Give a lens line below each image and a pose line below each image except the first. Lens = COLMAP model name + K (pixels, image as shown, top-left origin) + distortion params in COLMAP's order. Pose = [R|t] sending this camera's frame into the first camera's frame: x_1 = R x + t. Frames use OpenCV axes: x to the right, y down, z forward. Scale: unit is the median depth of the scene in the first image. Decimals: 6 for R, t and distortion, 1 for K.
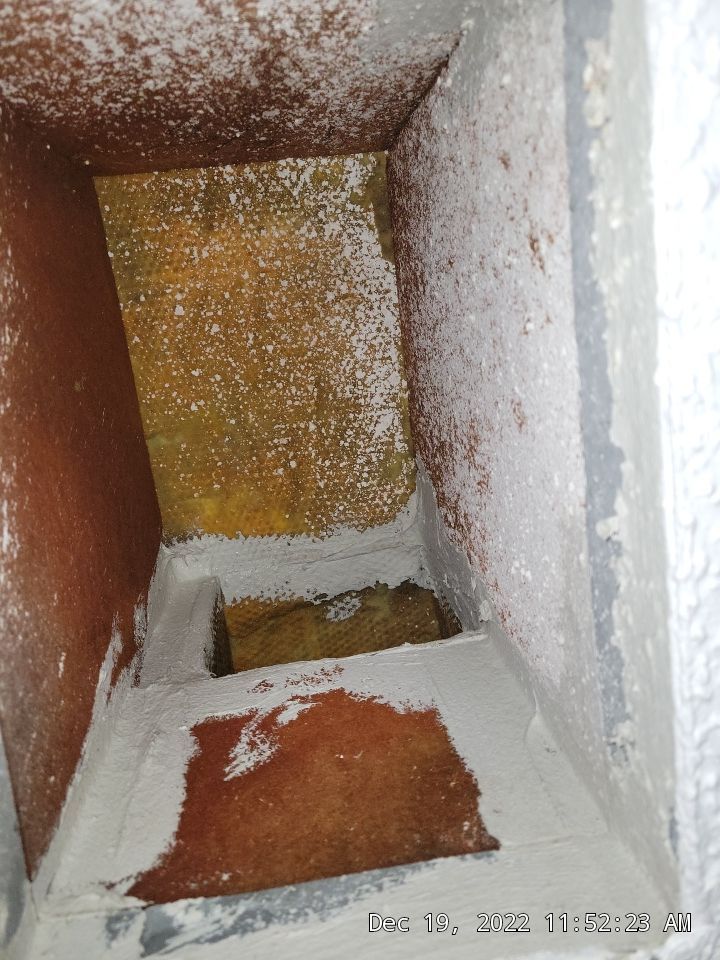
lens RADIAL K [[742.5, 0, 368.3], [0, 742.5, 476.0], [0, 0, 1]] dist [0.035769, -0.024837]
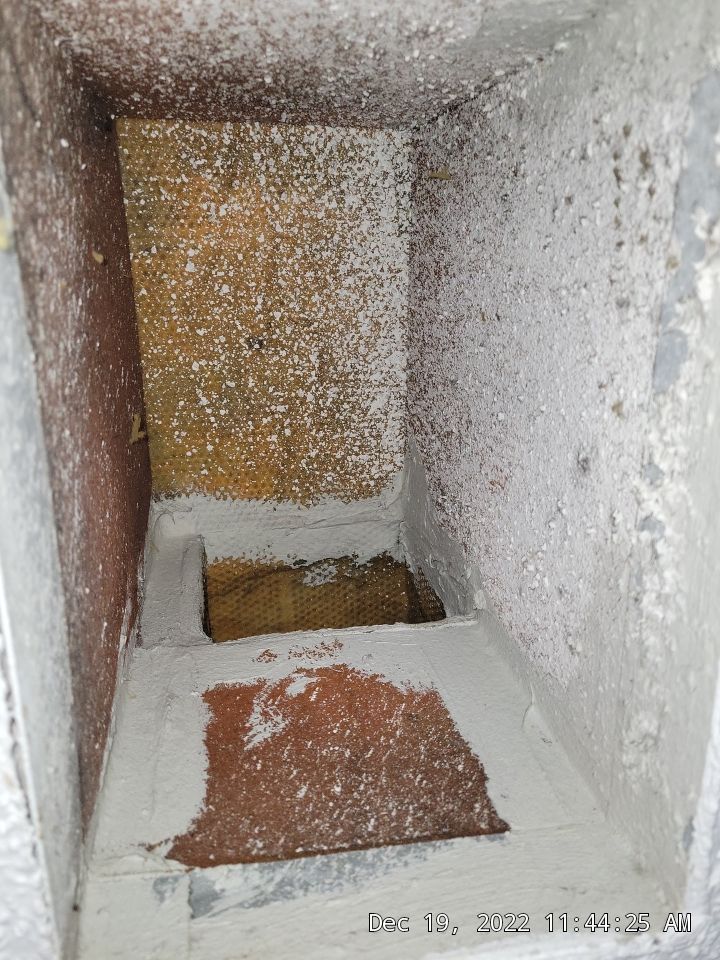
lens RADIAL K [[742.5, 0, 351.1], [0, 742.5, 476.0], [0, 0, 1]] dist [0.035769, -0.024837]
pose [[0.991417, 0.091168, 0.093706, -0.113806], [-0.098476, 0.992190, 0.076564, -0.046209], [-0.085994, -0.085135, 0.992652, -0.016906]]
